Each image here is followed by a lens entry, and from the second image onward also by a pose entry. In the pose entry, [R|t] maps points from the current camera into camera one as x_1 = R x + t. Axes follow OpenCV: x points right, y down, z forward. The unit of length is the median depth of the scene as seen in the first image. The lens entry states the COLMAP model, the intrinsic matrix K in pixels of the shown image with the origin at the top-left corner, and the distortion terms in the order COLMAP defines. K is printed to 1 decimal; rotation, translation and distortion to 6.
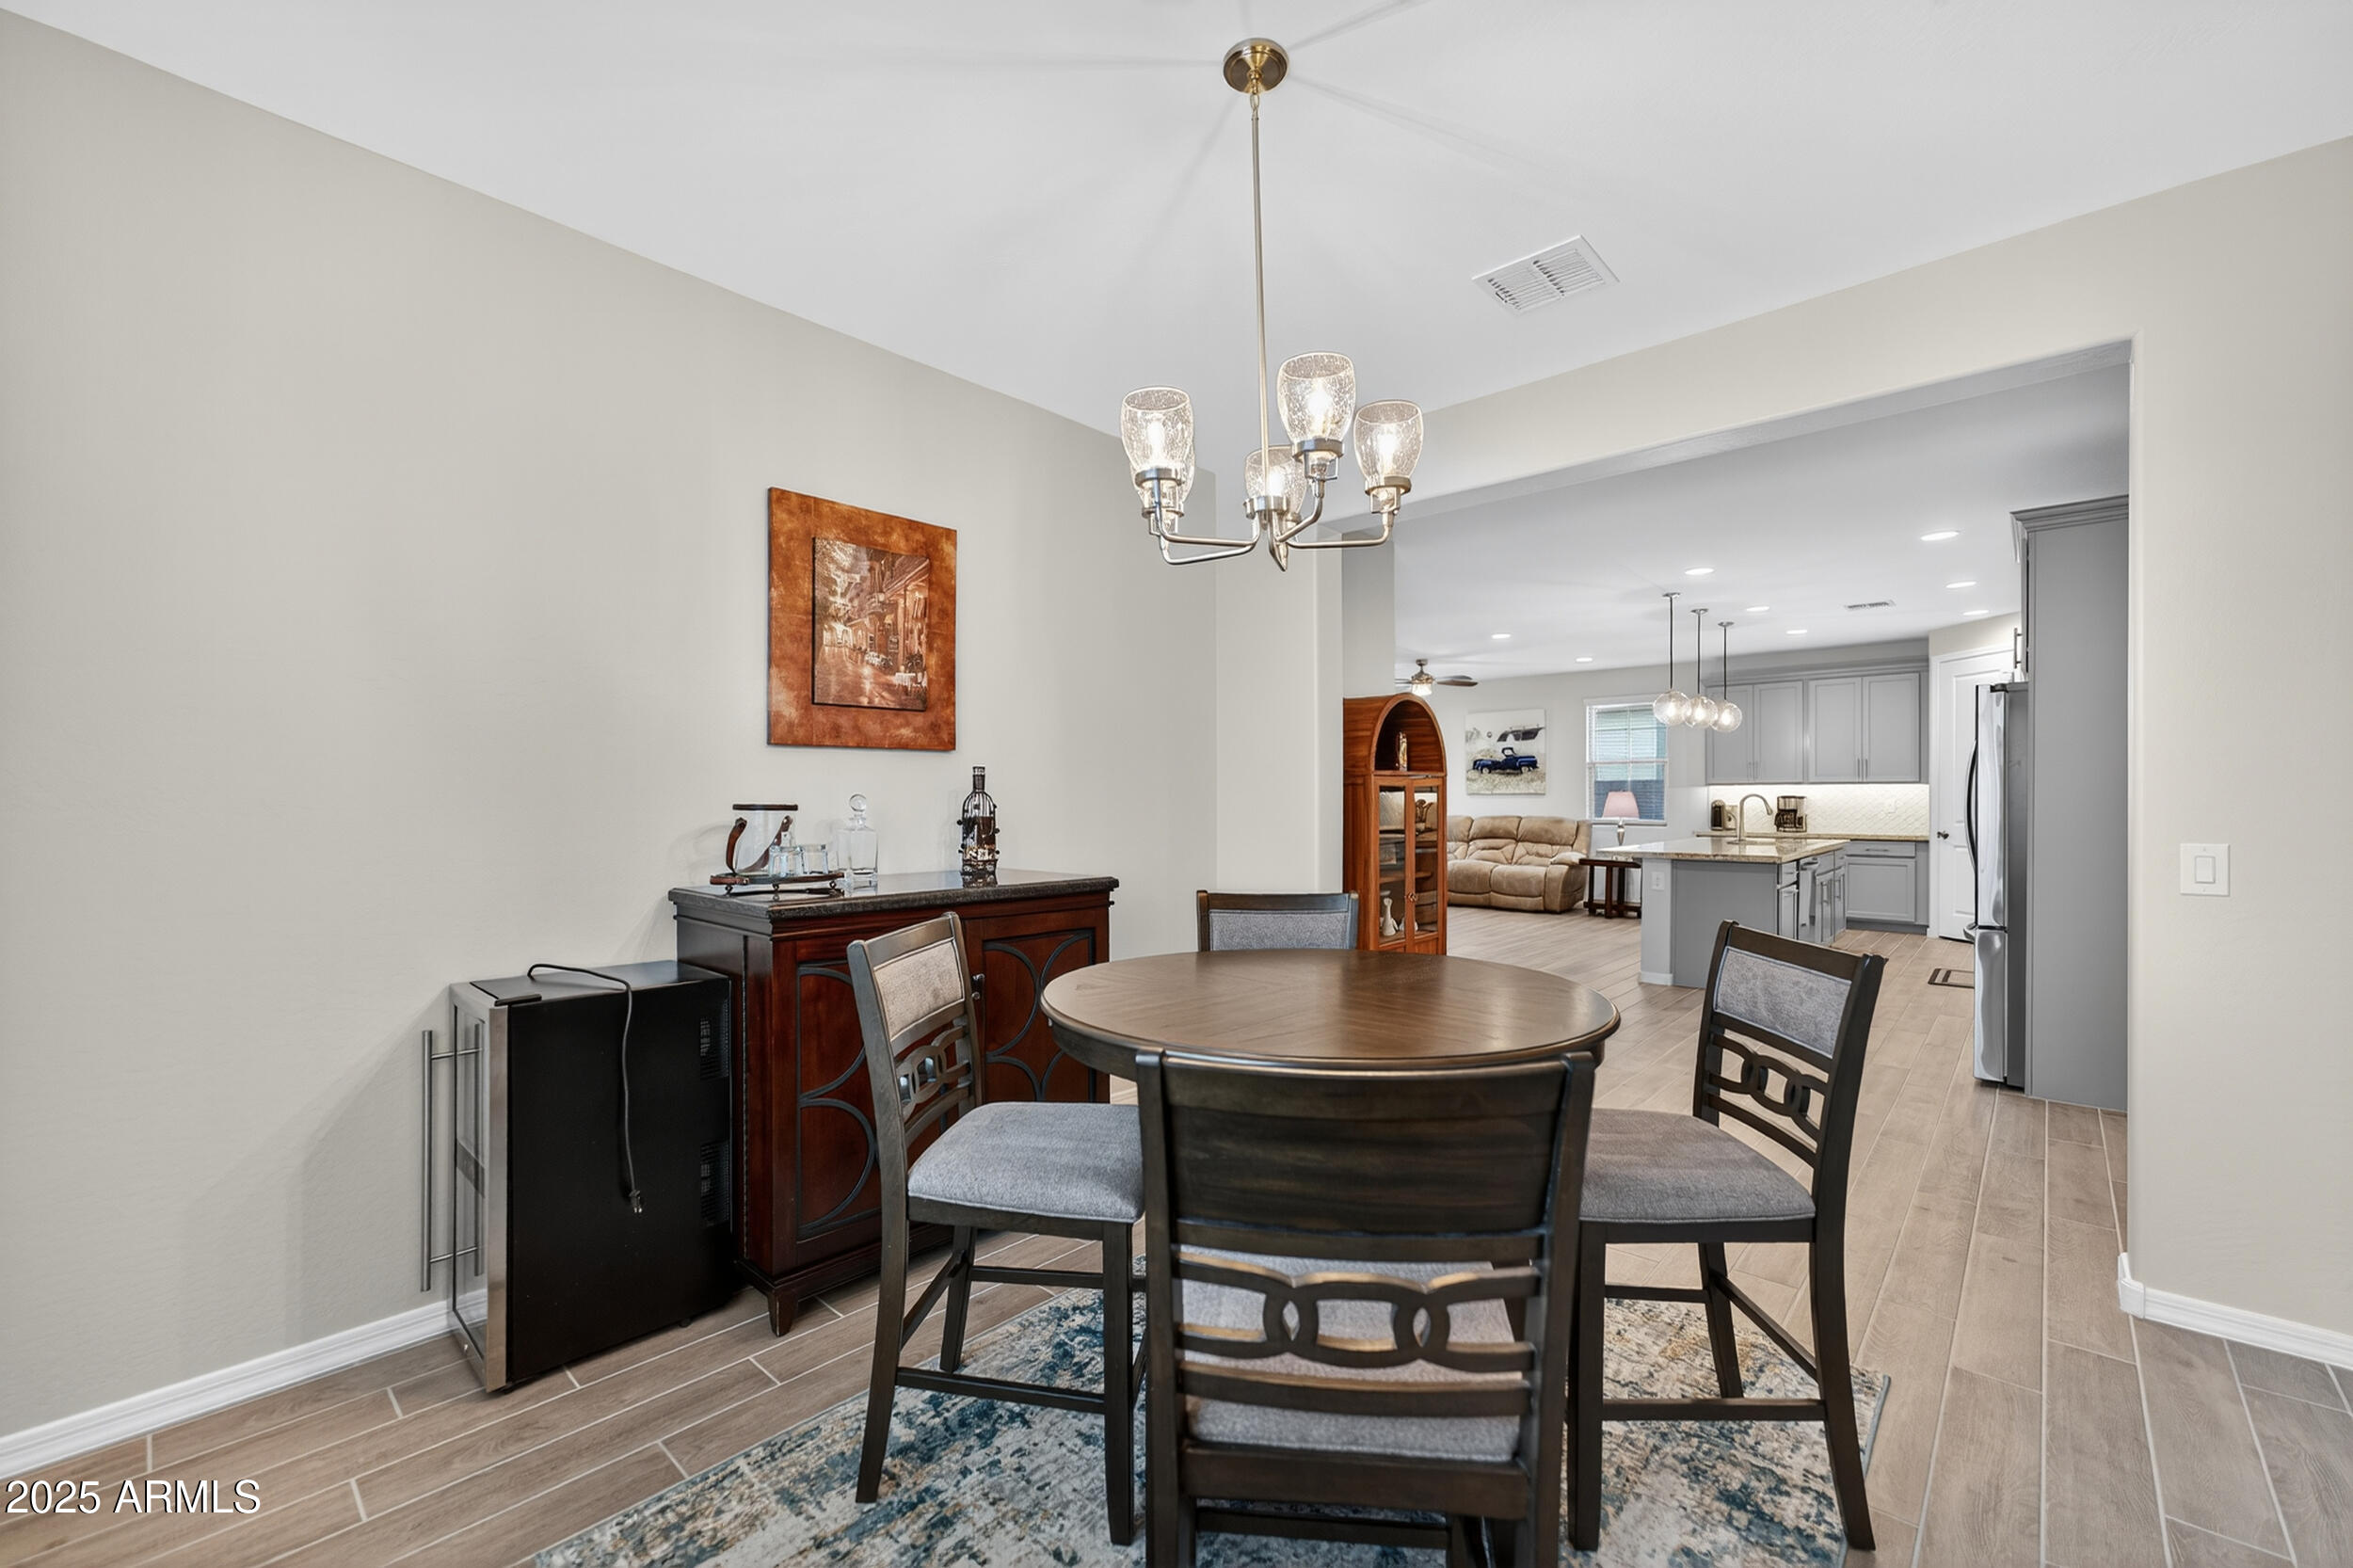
lens RADIAL K [[942.9, 0, 1188.5], [0, 942.9, 802.5], [0, 0, 1]] dist [-0.015944, -0.000189]
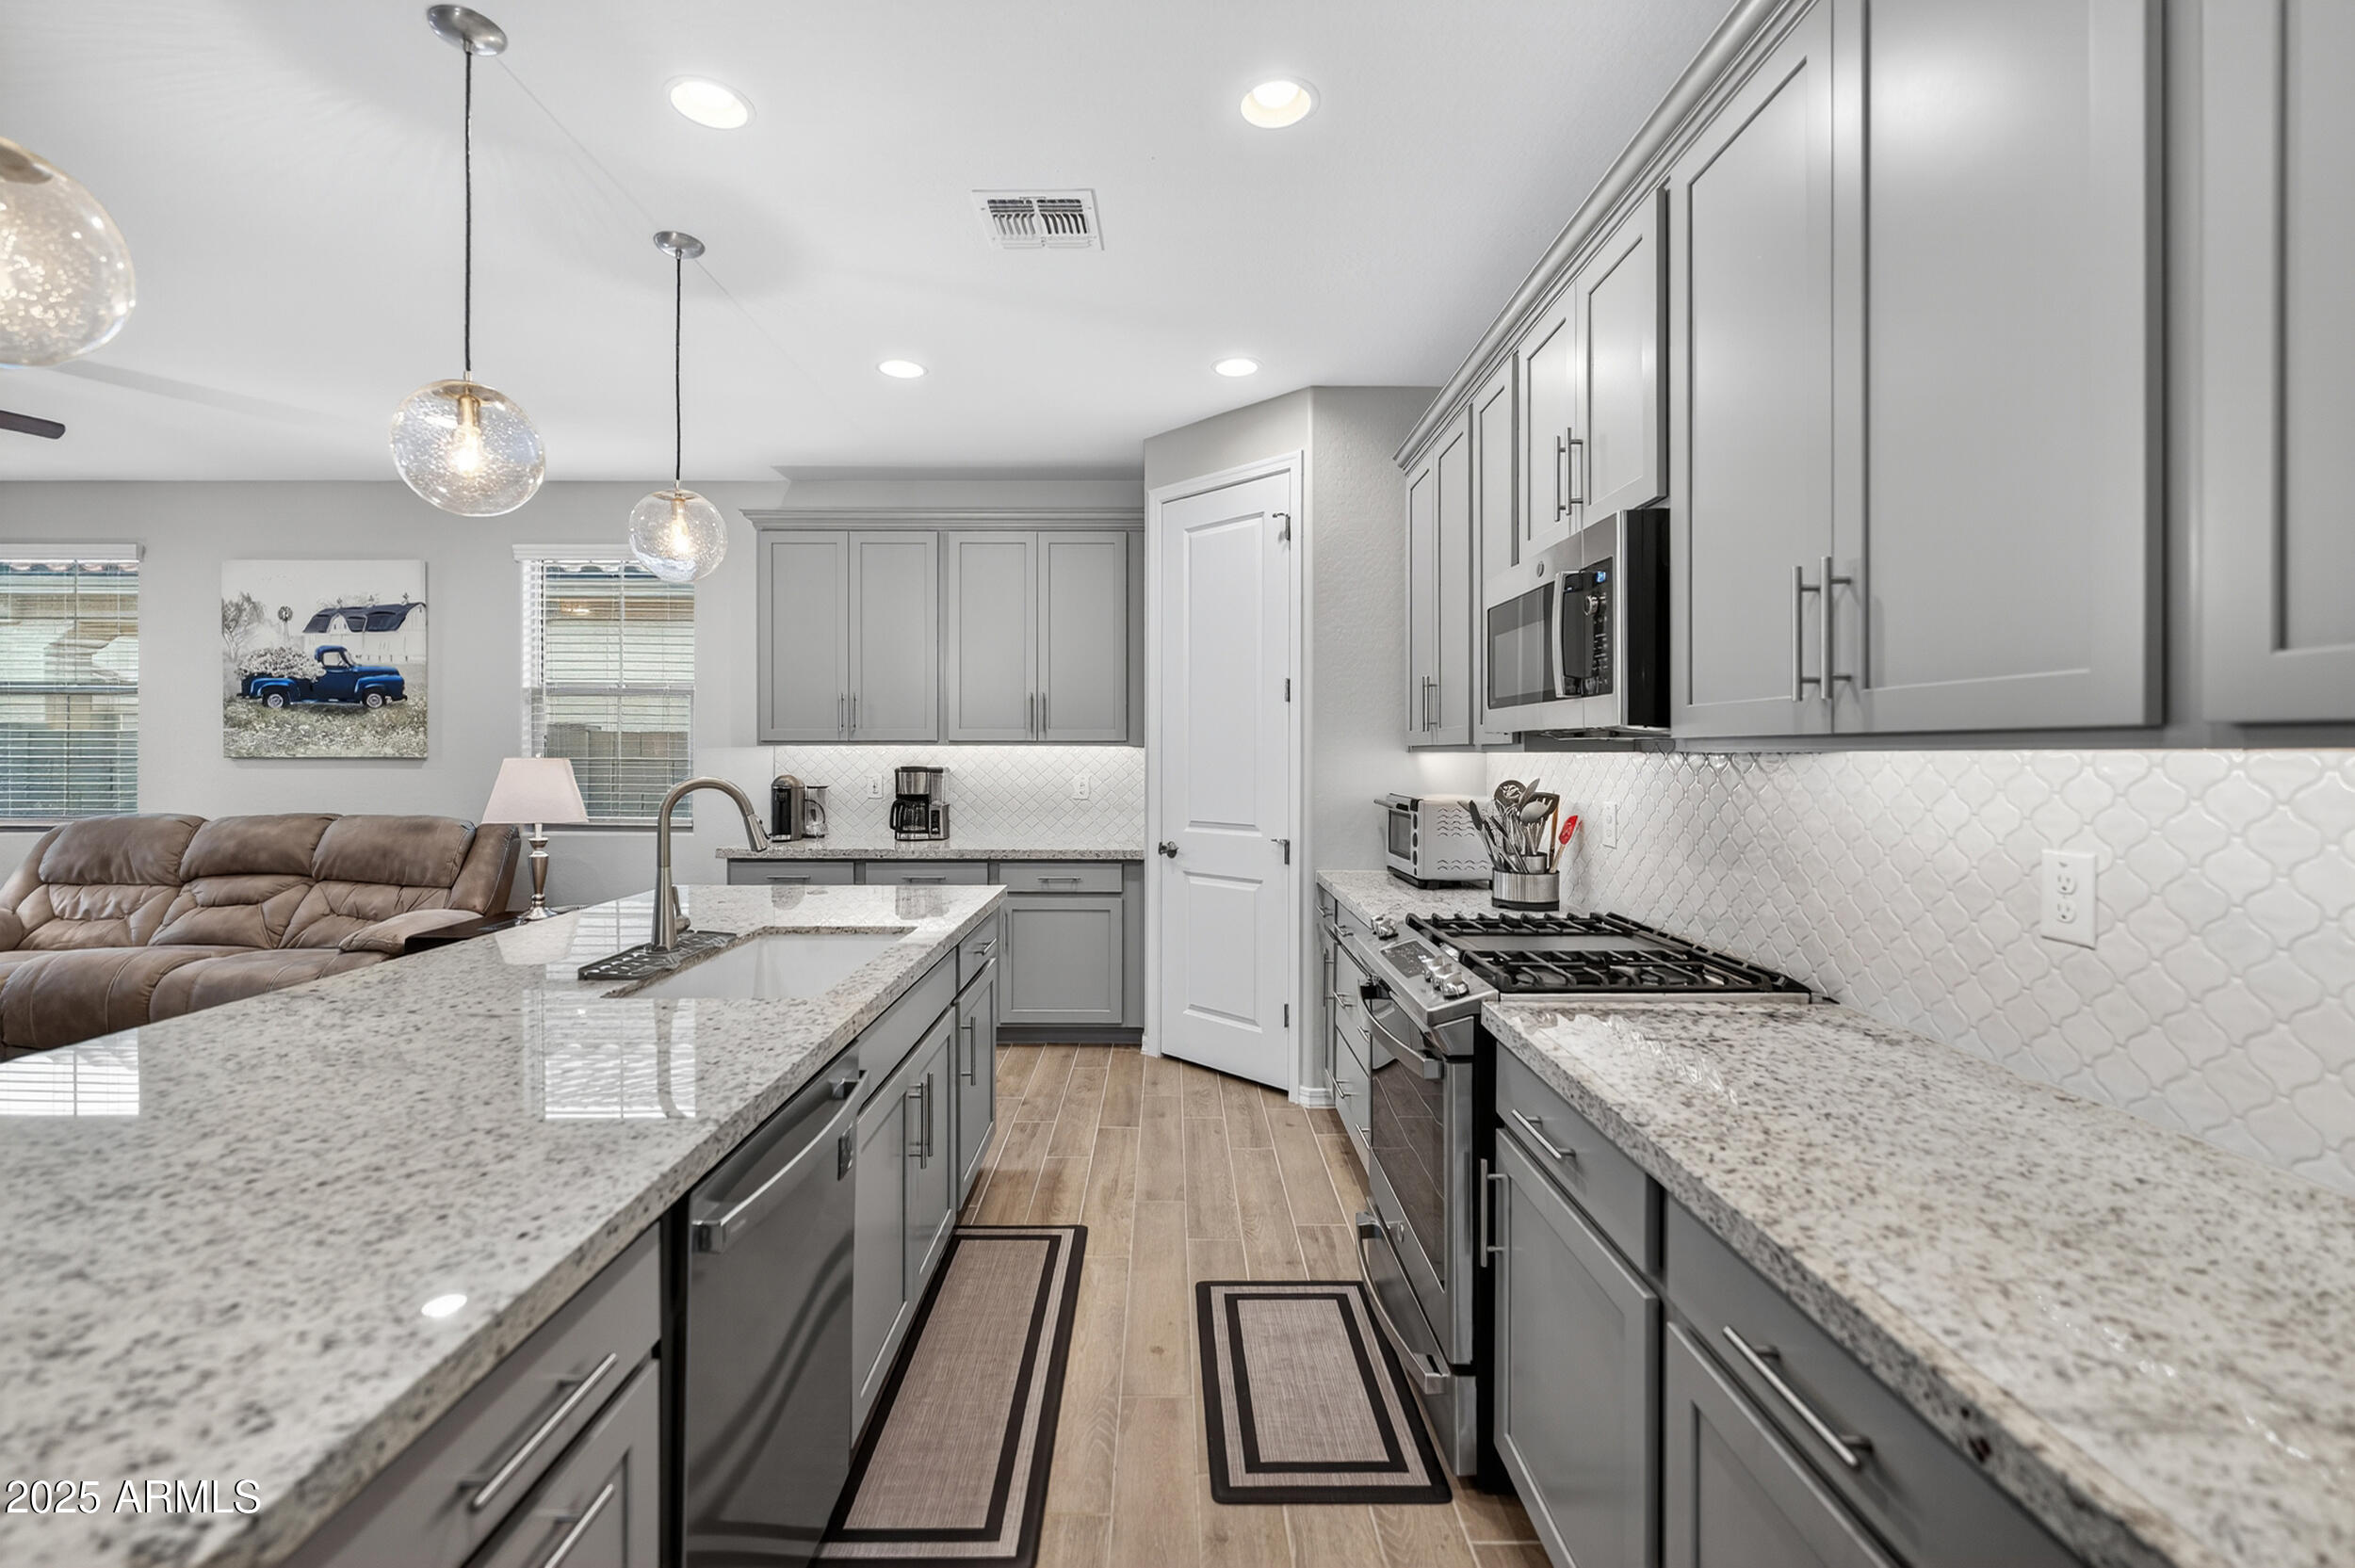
lens RADIAL K [[943.6, 0, 1185.2], [0, 943.6, 772.0], [0, 0, 1]] dist [-0.015944, -0.000189]
pose [[0.748045, -0.000442, 0.663648, 0.414873], [-0.000655, 0.999999, 0.001404, -0.005245], [-0.663648, -0.001485, 0.748043, 0.530852]]
